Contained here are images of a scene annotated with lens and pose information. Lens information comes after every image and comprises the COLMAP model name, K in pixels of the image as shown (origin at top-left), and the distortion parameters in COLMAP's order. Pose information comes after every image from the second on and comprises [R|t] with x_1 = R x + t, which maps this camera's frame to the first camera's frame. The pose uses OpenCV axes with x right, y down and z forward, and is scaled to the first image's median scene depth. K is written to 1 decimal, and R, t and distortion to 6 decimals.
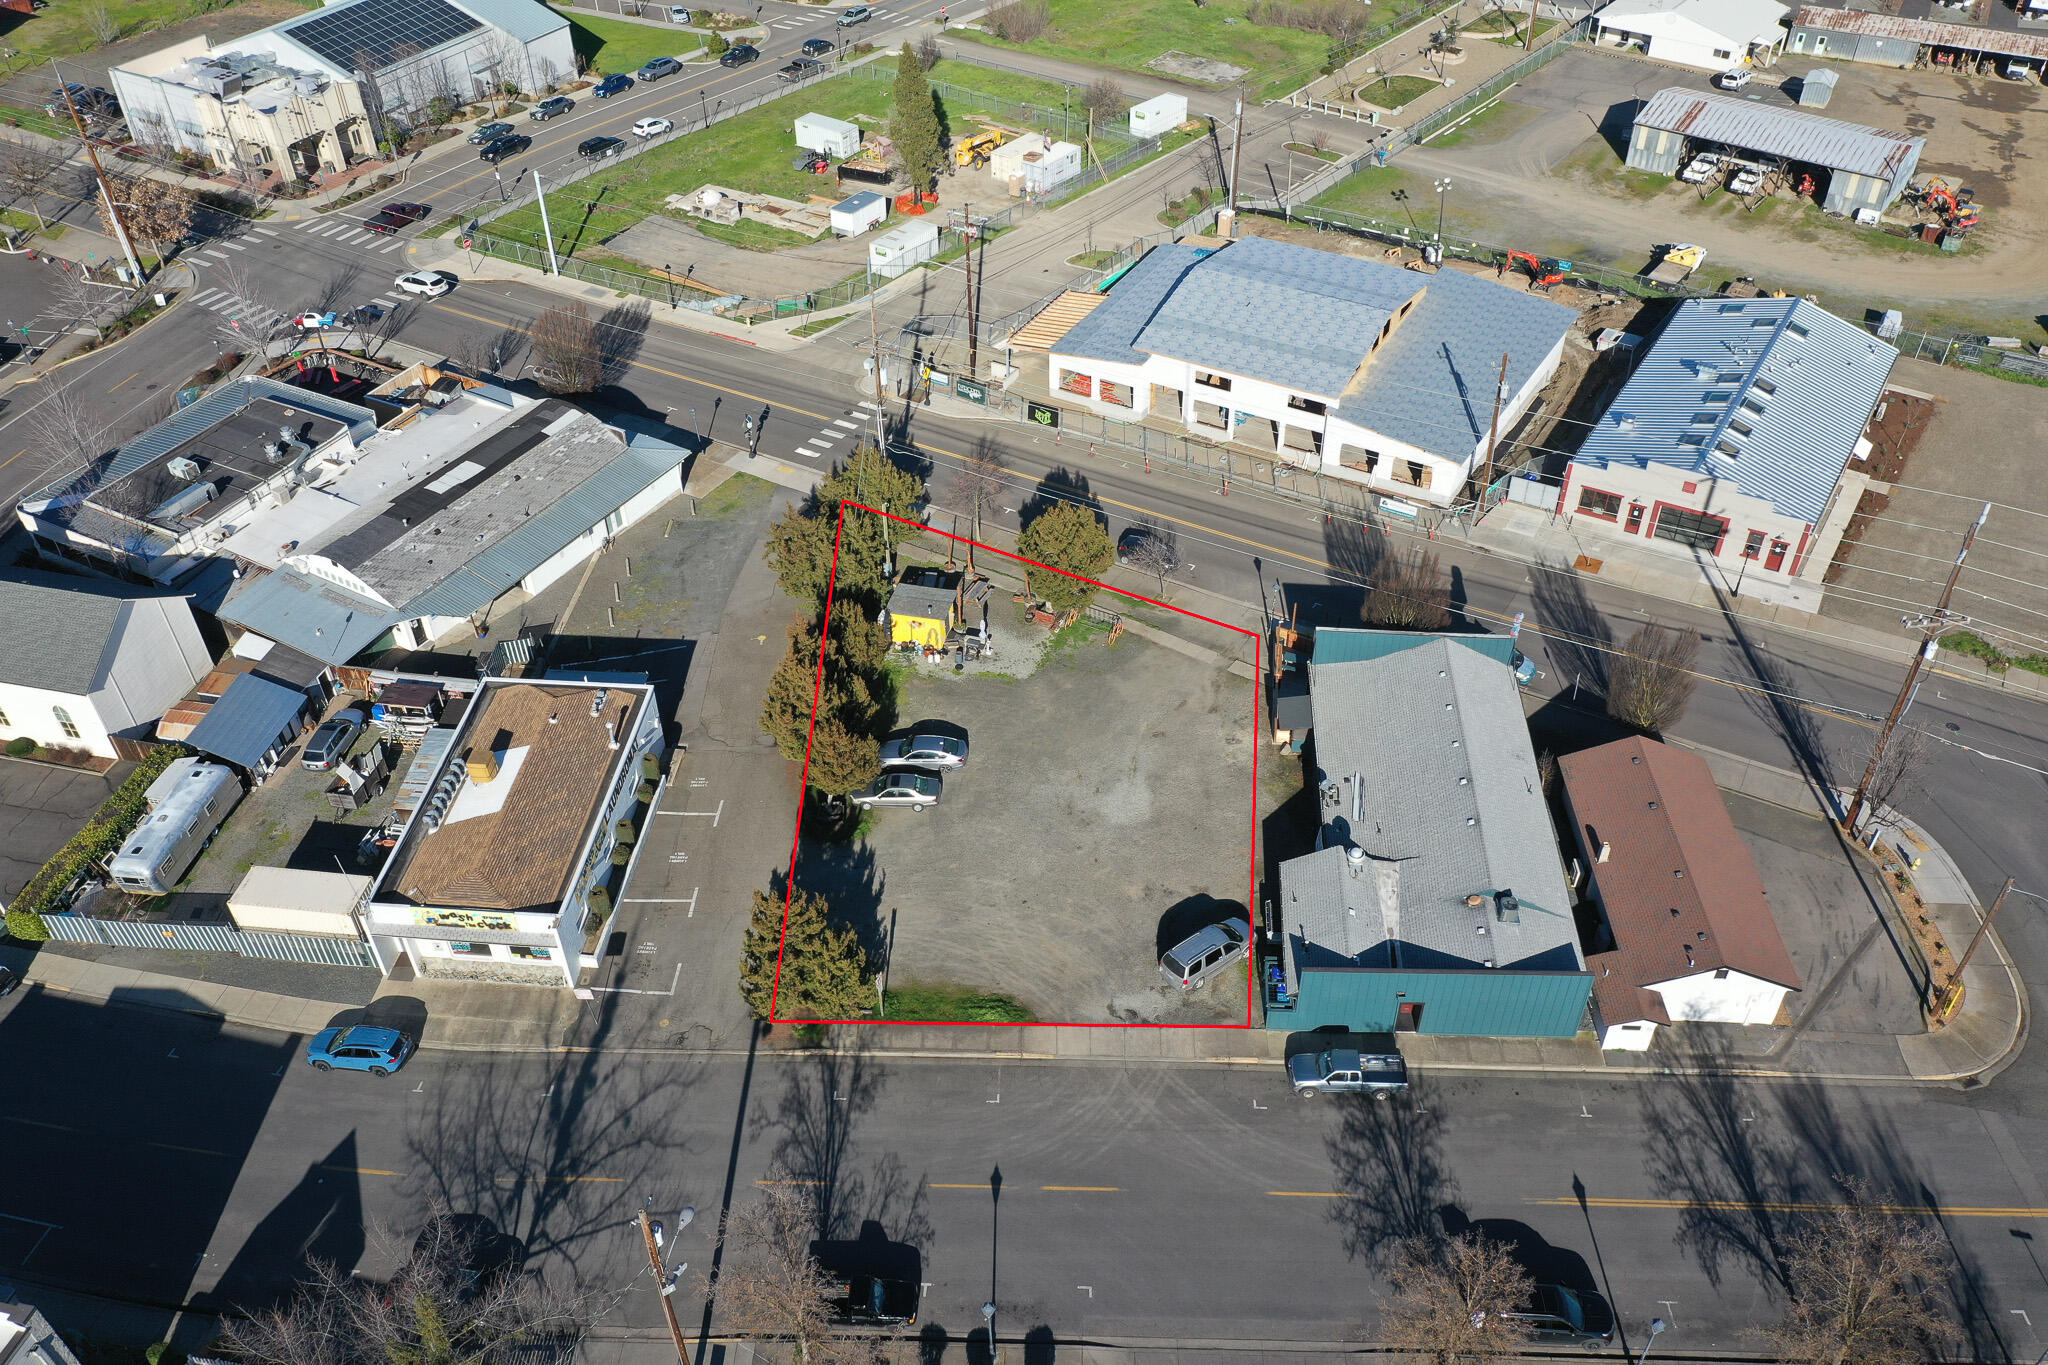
lens RADIAL K [[1620.0, 0, 1020.3], [0, 1620.0, 667.8], [0, 0, 1]] dist [-0.002812, 0.008784]
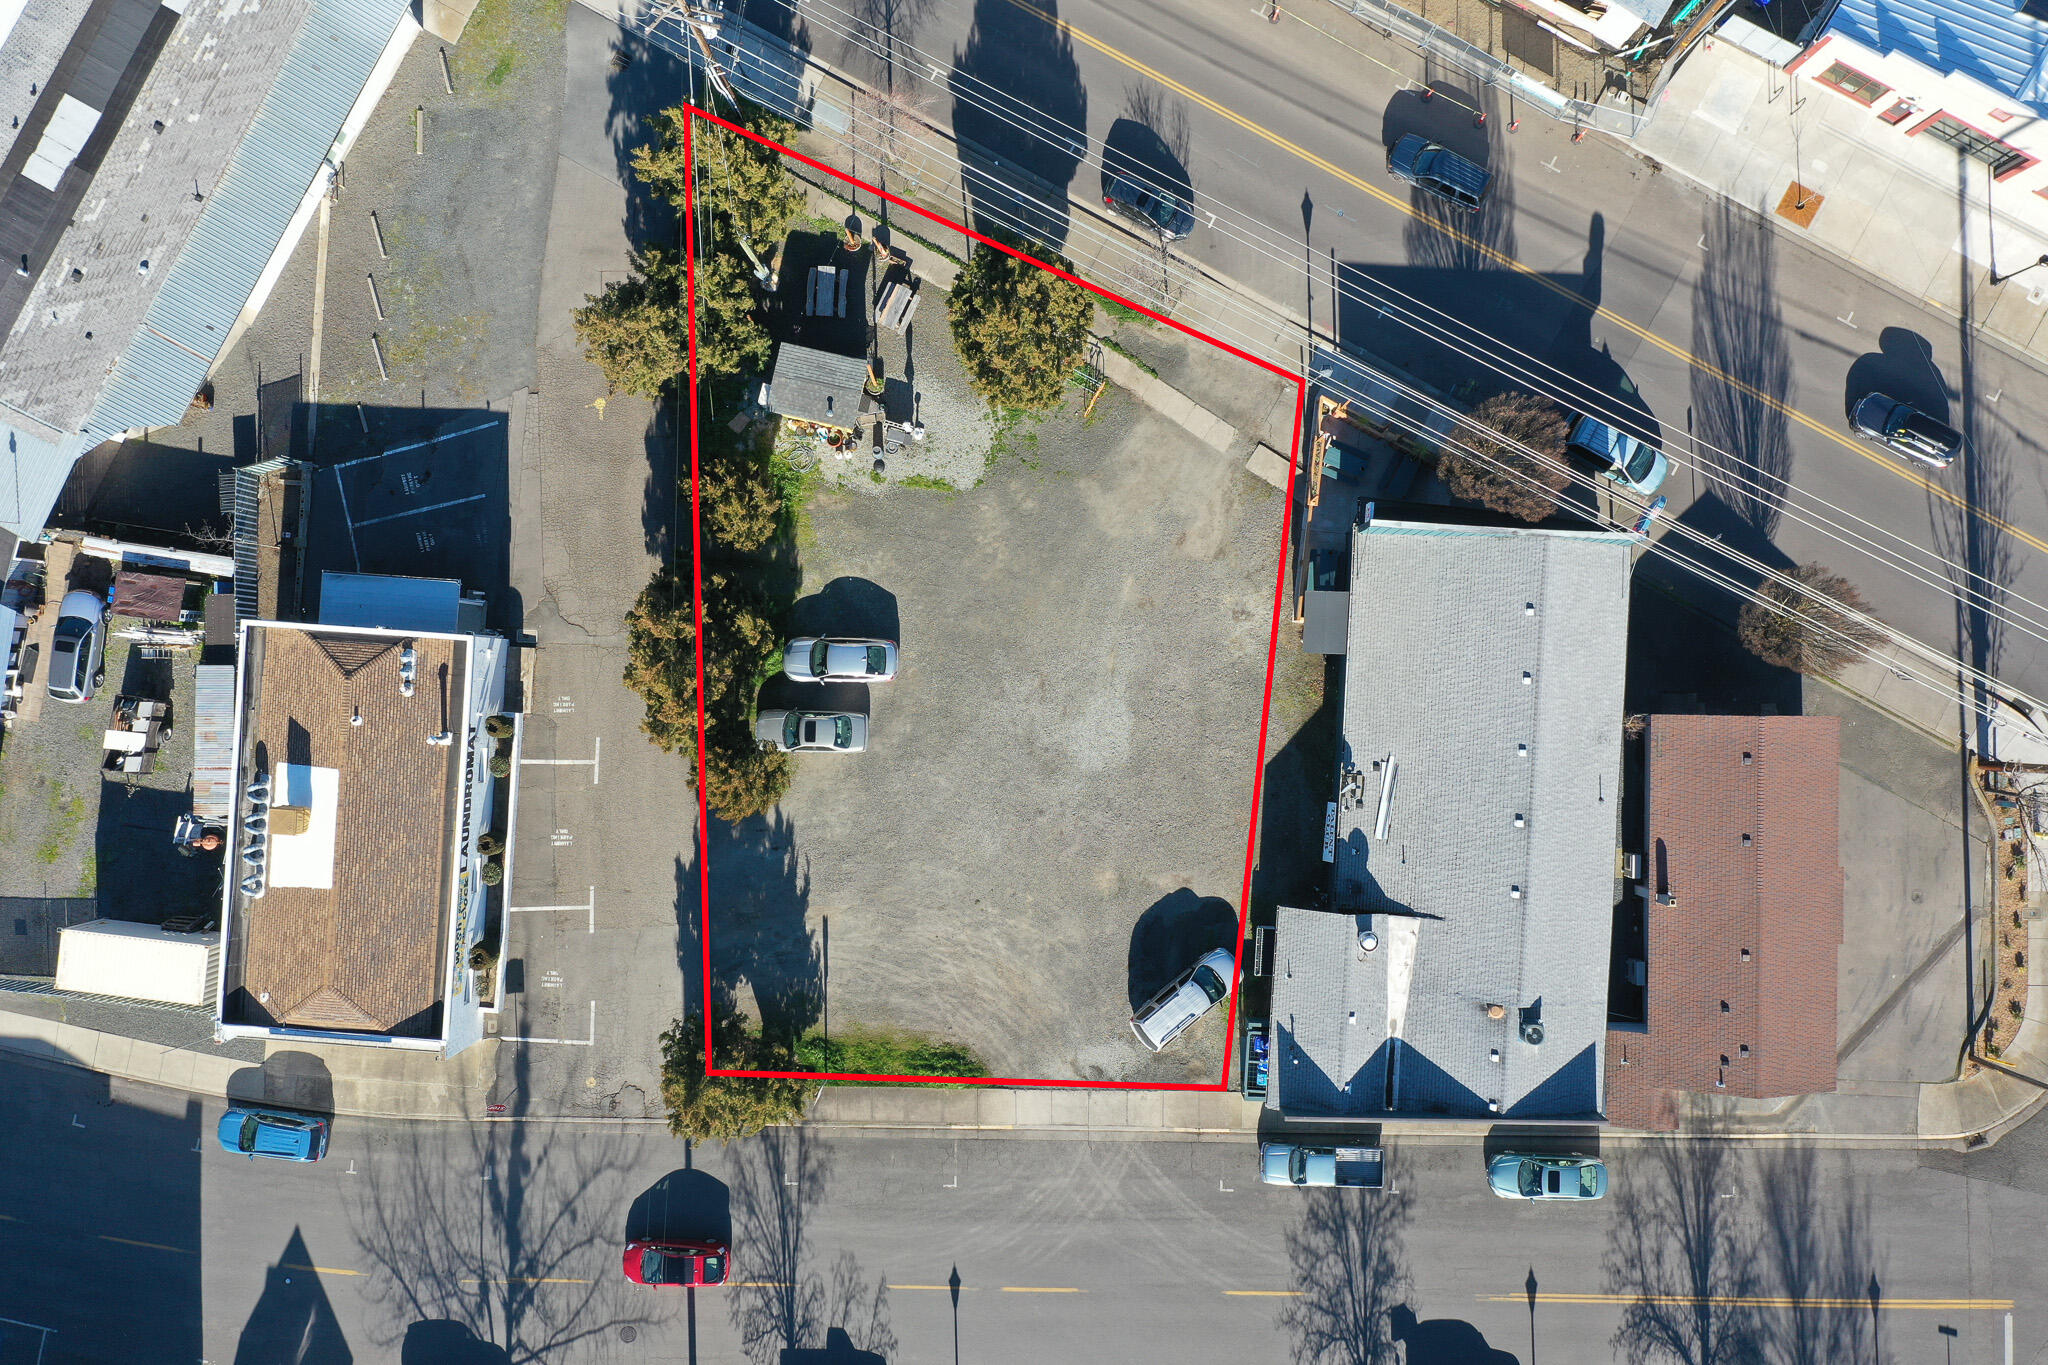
lens RADIAL K [[1620.0, 0, 1020.3], [0, 1620.0, 667.8], [0, 0, 1]] dist [-0.002812, 0.008784]
pose [[0.999717, -0.023537, -0.003341, 0.033521], [0.017716, 0.643909, 0.764897, -0.633669], [-0.015852, -0.764740, 0.644144, 0.581346]]
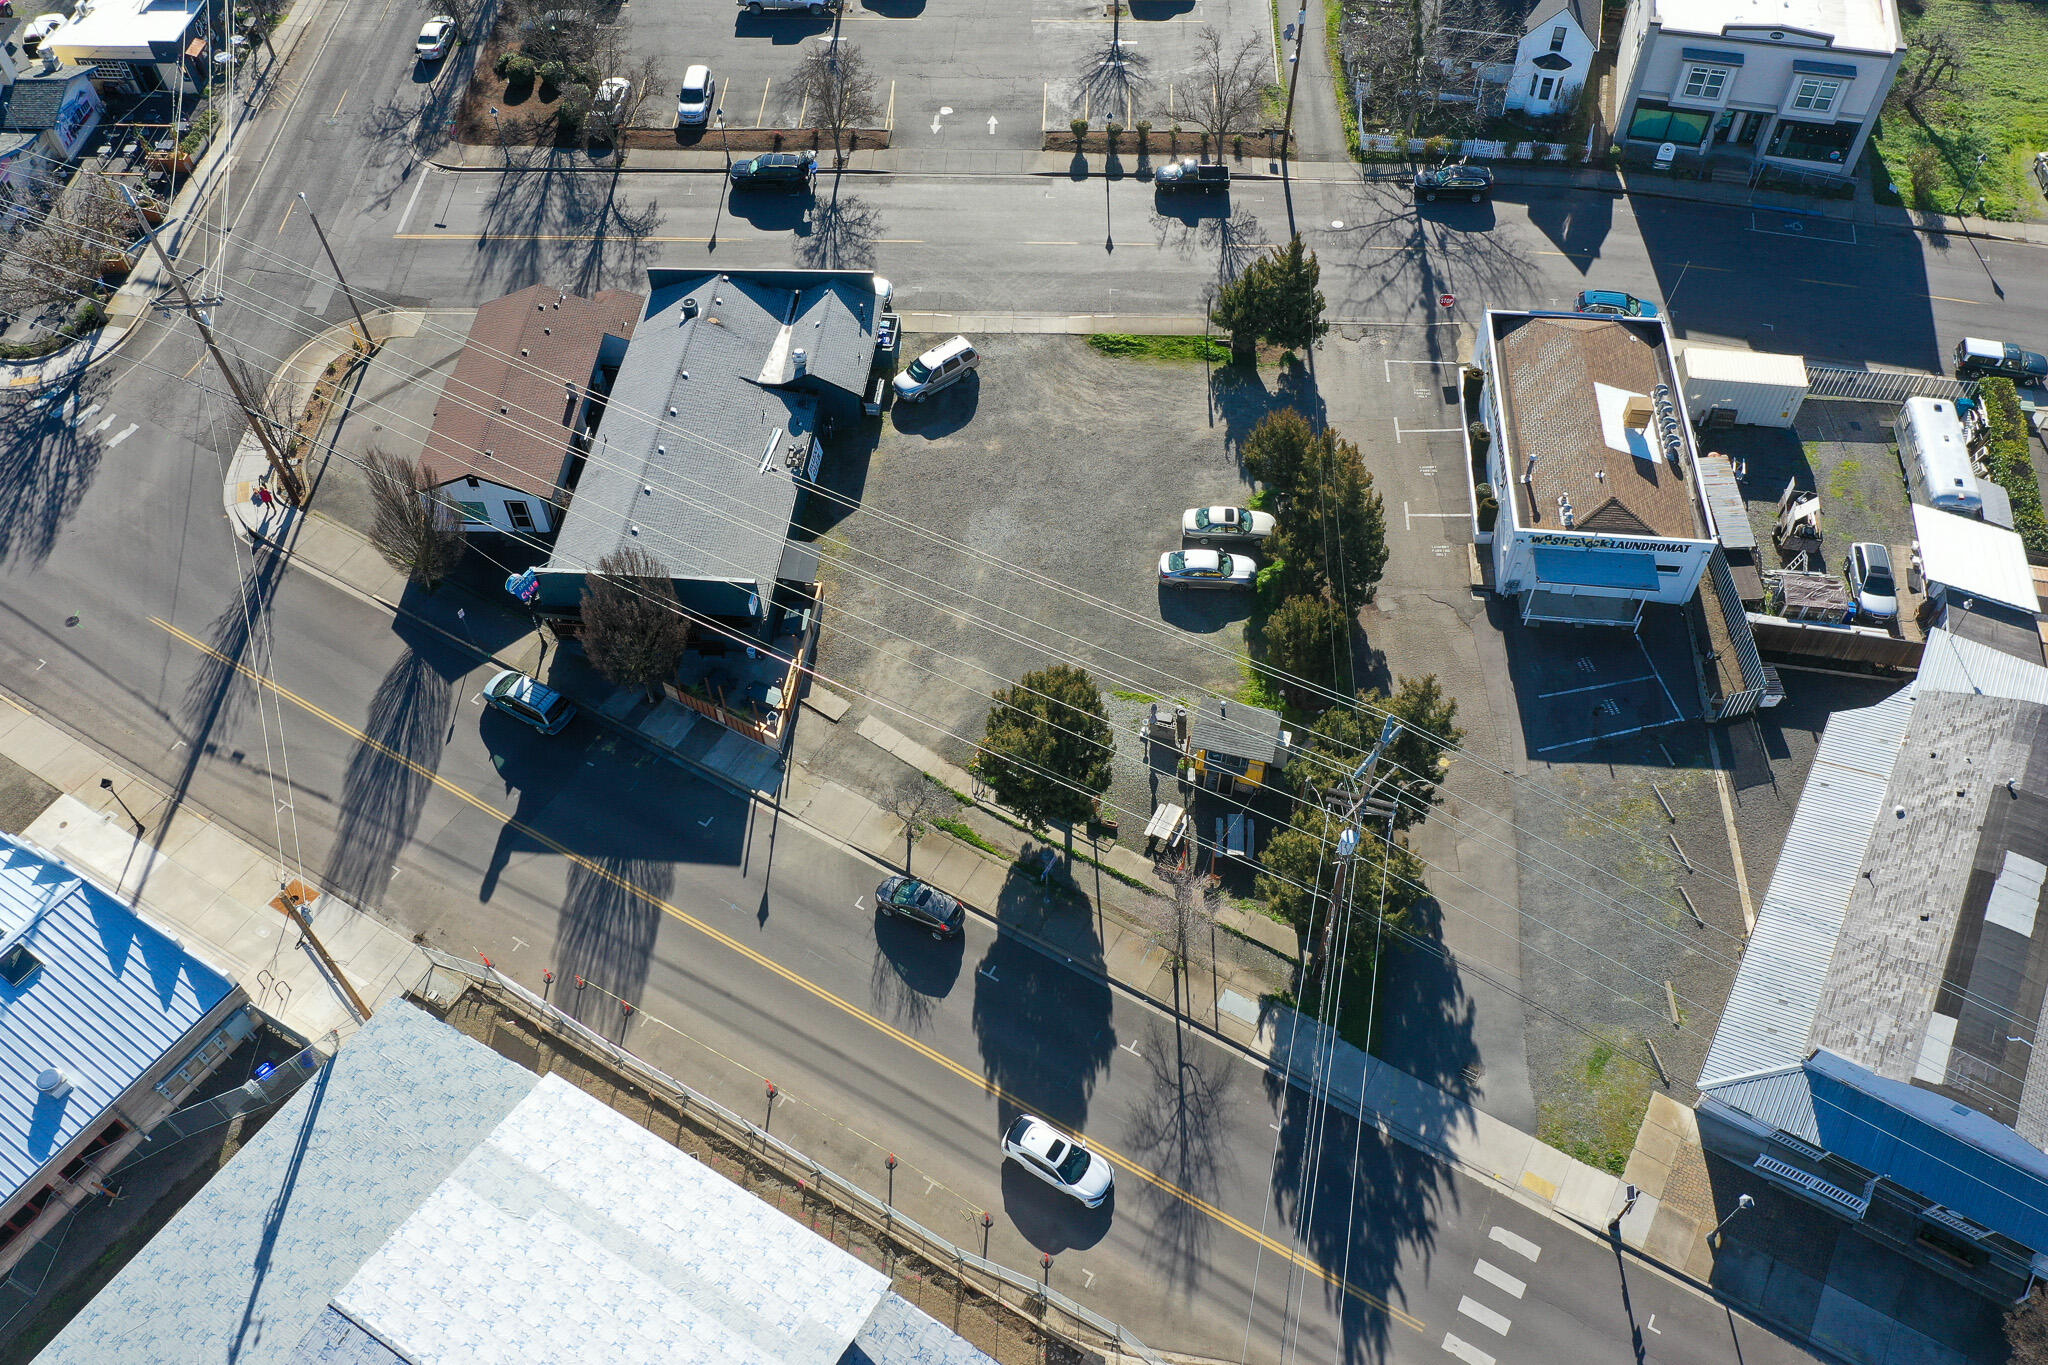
lens RADIAL K [[1620.0, 0, 1020.3], [0, 1620.0, 667.8], [0, 0, 1]] dist [-0.002812, 0.008784]
pose [[-0.999405, 0.010573, 0.032824, 0.019330], [0.032658, -0.015476, 0.999347, -1.026684], [0.011074, 0.999824, 0.015122, 1.224300]]
